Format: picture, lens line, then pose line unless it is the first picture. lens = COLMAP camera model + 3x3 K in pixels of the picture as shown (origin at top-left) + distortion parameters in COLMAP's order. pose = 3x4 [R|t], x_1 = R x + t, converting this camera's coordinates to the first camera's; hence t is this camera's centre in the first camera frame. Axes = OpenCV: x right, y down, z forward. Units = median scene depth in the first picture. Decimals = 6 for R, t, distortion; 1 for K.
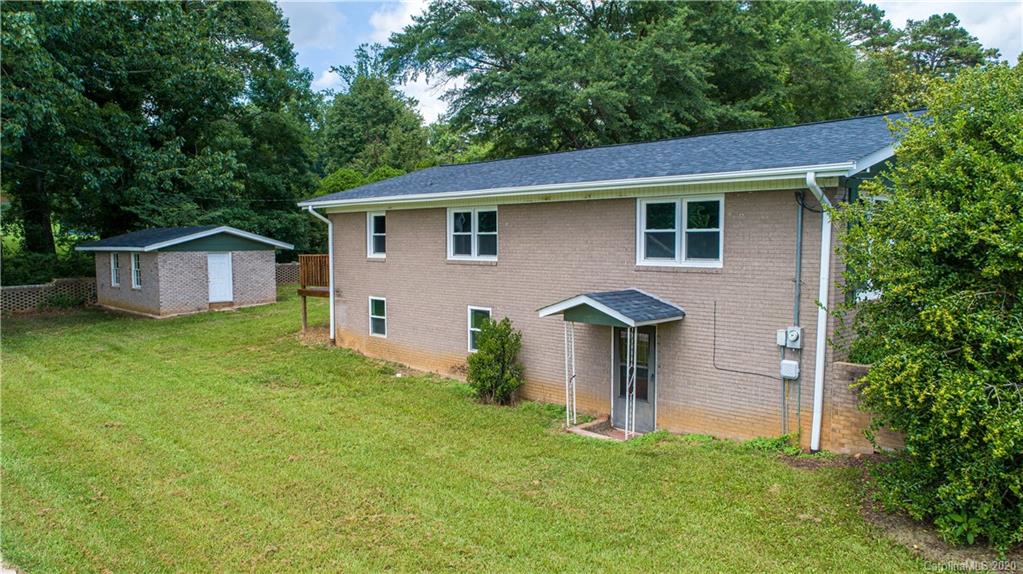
lens RADIAL K [[689.7, 0, 511.7], [0, 689.7, 286.1], [0, 0, 1]] dist [-0.017198, 0.015116]
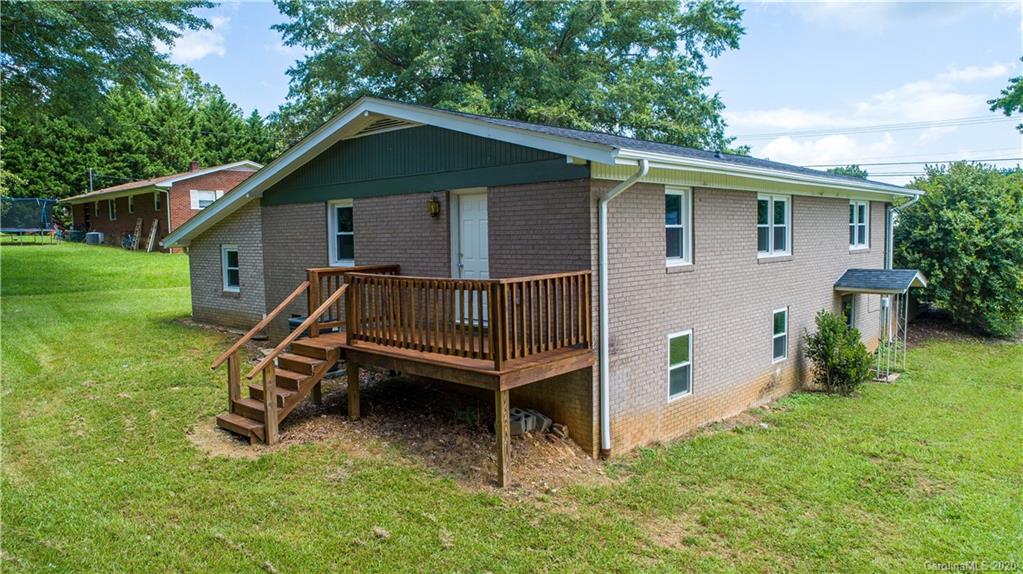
lens RADIAL K [[689.7, 0, 511.7], [0, 689.7, 288.6], [0, 0, 1]] dist [-0.017198, 0.015116]
pose [[-0.005241, -0.072043, 0.997388, -0.789458], [0.092402, 0.993099, 0.072219, -0.078155], [-0.995708, 0.092539, 0.001452, 1.149472]]
